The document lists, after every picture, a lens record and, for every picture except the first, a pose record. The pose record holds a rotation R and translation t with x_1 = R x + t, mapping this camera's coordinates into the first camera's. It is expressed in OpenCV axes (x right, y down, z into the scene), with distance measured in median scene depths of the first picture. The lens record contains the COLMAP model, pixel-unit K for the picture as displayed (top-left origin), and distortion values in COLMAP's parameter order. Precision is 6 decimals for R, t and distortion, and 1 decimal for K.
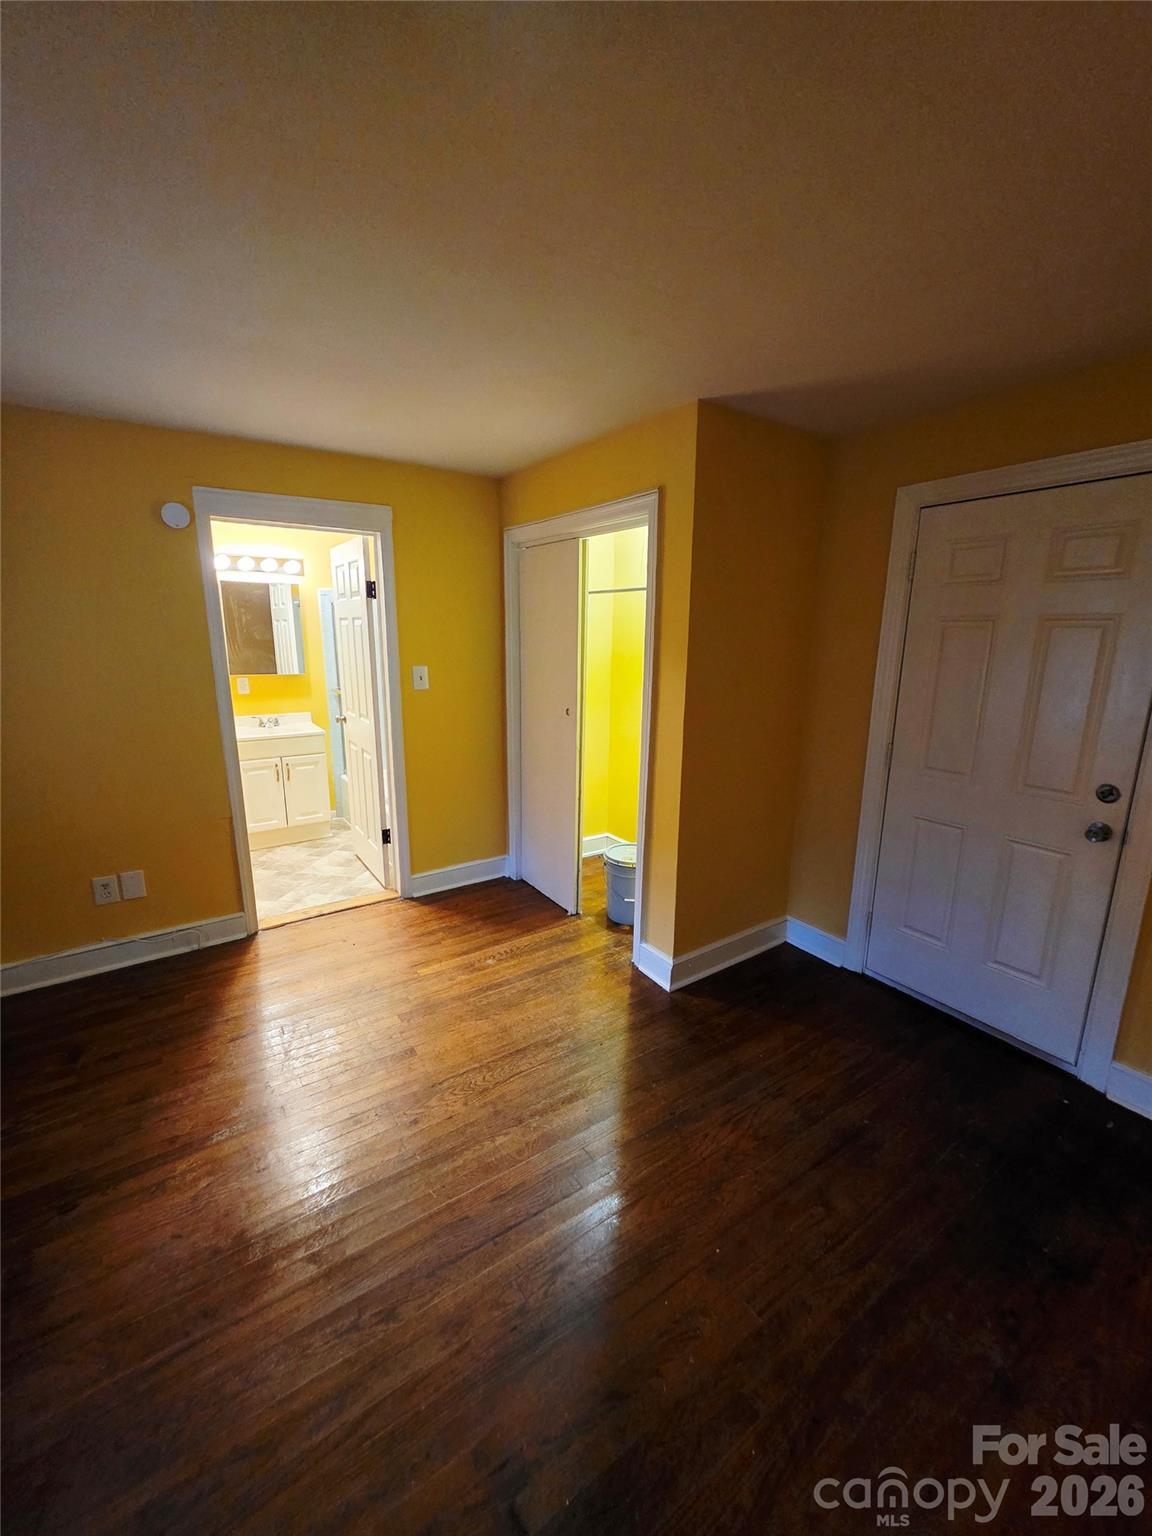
lens RADIAL K [[617.2, 0, 574.9], [0, 617.2, 766.3], [0, 0, 1]] dist [0.000830, 0.000060]
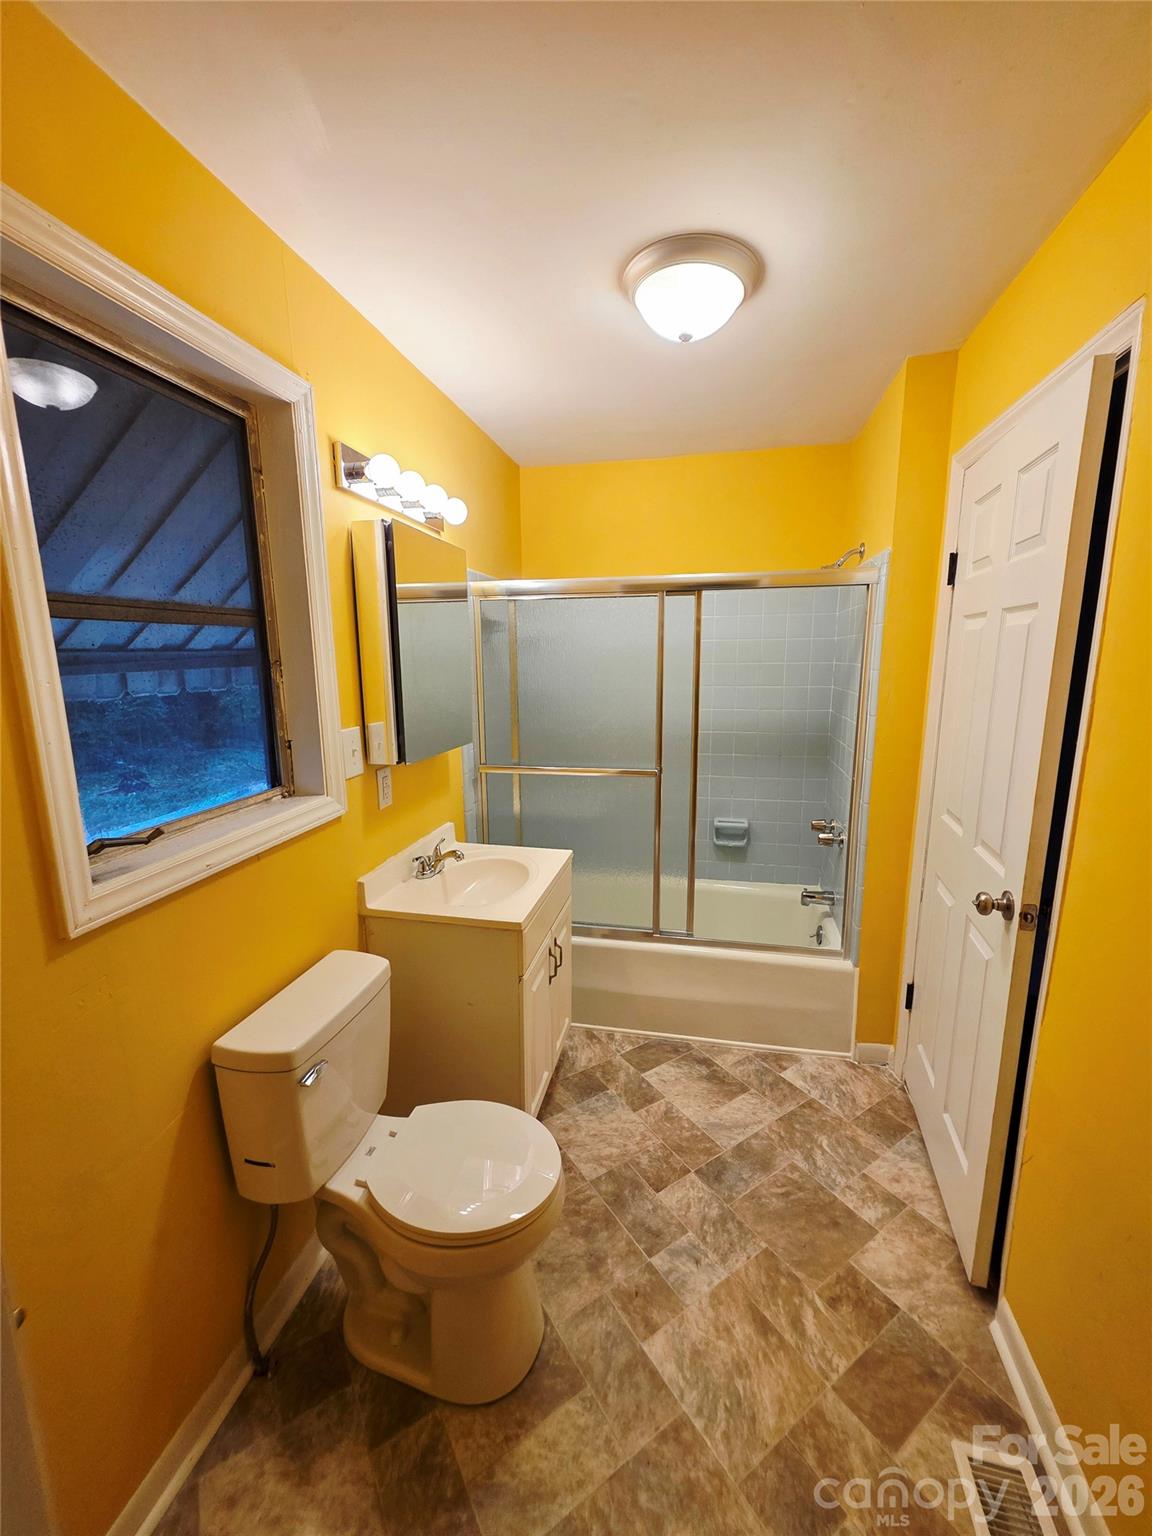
lens RADIAL K [[617.2, 0, 578.1], [0, 617.2, 765.9], [0, 0, 1]] dist [0.000830, 0.000060]
pose [[0.719306, -0.142982, 0.679819, -0.813488], [0.168170, 0.985323, 0.029299, -0.153222], [-0.674031, 0.093250, 0.732794, 0.705282]]
